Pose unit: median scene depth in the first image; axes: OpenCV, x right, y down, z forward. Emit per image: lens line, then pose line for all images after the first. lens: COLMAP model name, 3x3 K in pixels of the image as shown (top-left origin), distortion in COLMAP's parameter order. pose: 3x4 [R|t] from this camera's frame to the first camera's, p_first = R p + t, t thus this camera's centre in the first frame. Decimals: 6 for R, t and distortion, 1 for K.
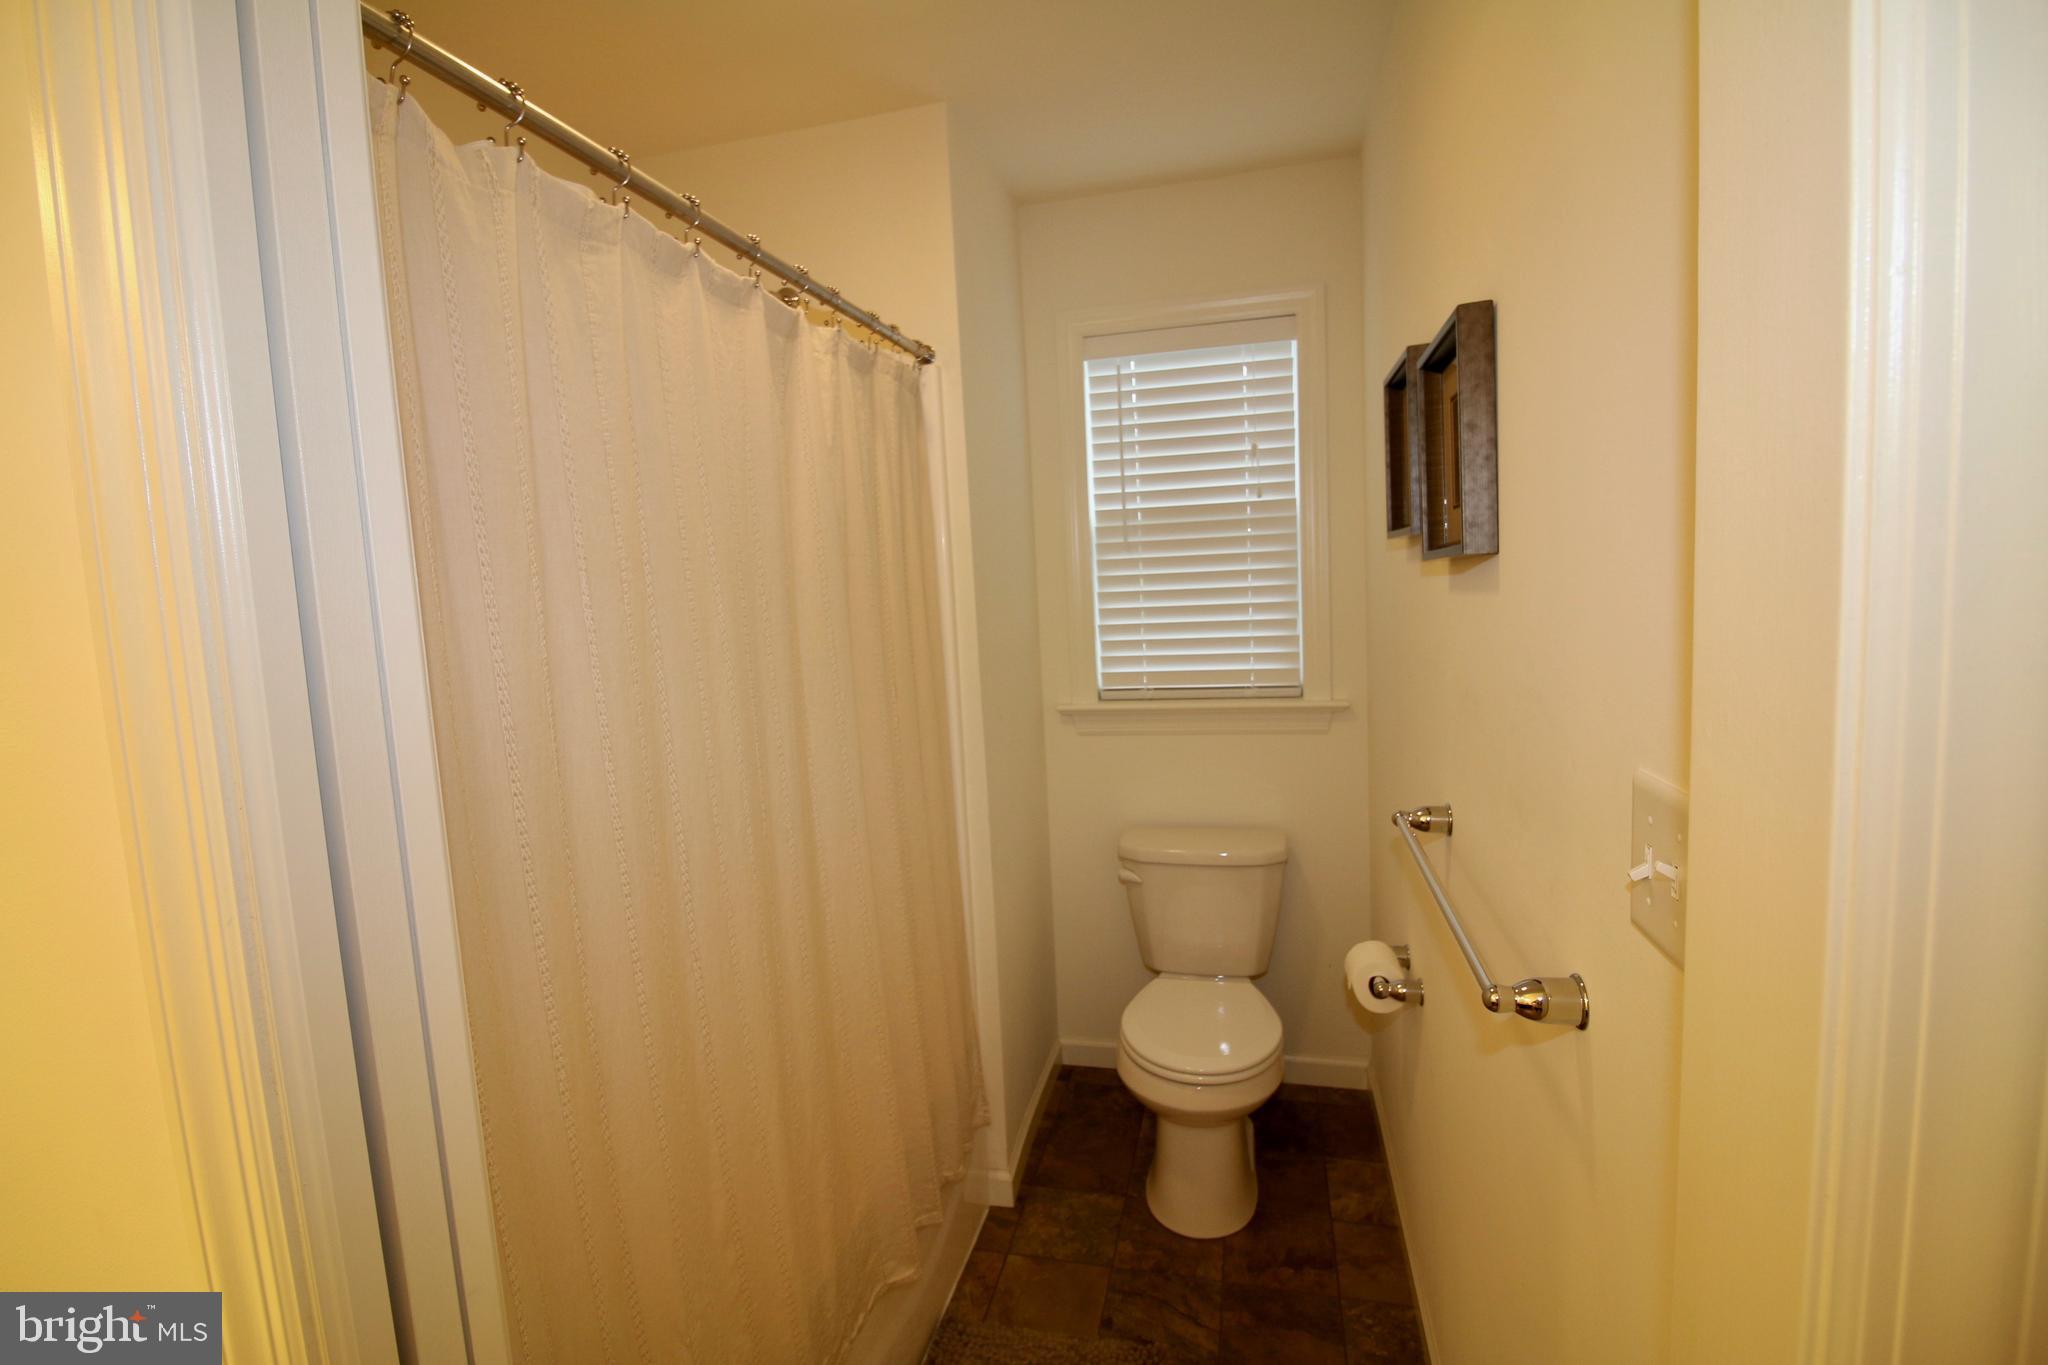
lens RADIAL K [[948.7, 0, 1018.9], [0, 948.7, 686.1], [0, 0, 1]] dist [-0.009151, -0.005754]
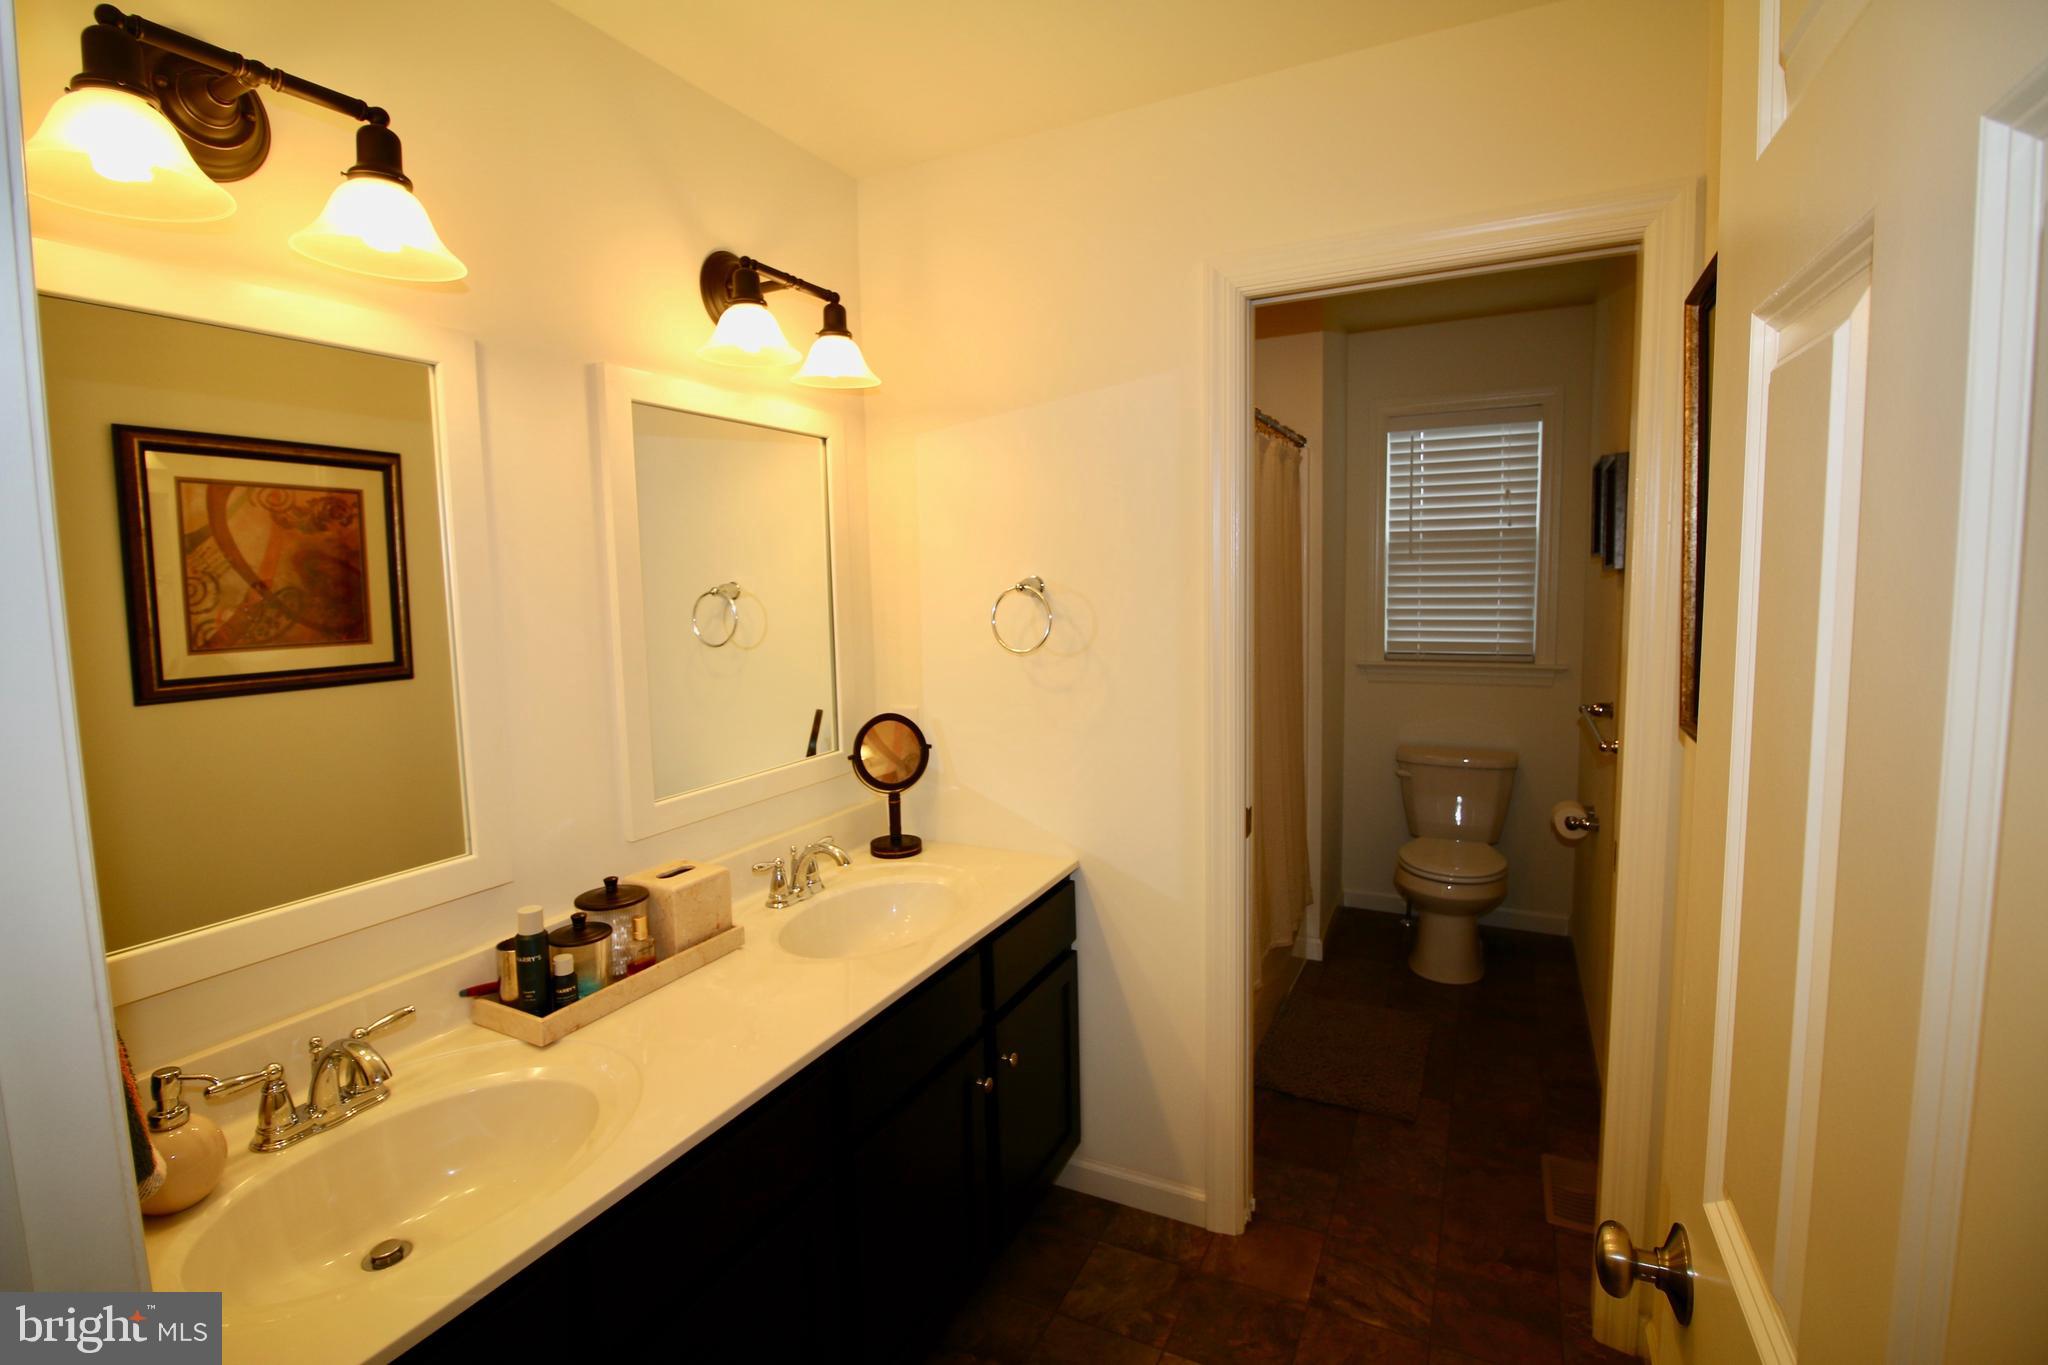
lens RADIAL K [[948.7, 0, 1017.3], [0, 948.7, 662.6], [0, 0, 1]] dist [-0.009151, -0.005754]
pose [[0.971712, 0.055748, -0.229497, -0.137486], [-0.062919, 0.997729, -0.024045, 0.094229], [0.227635, 0.037805, 0.973012, -0.583466]]
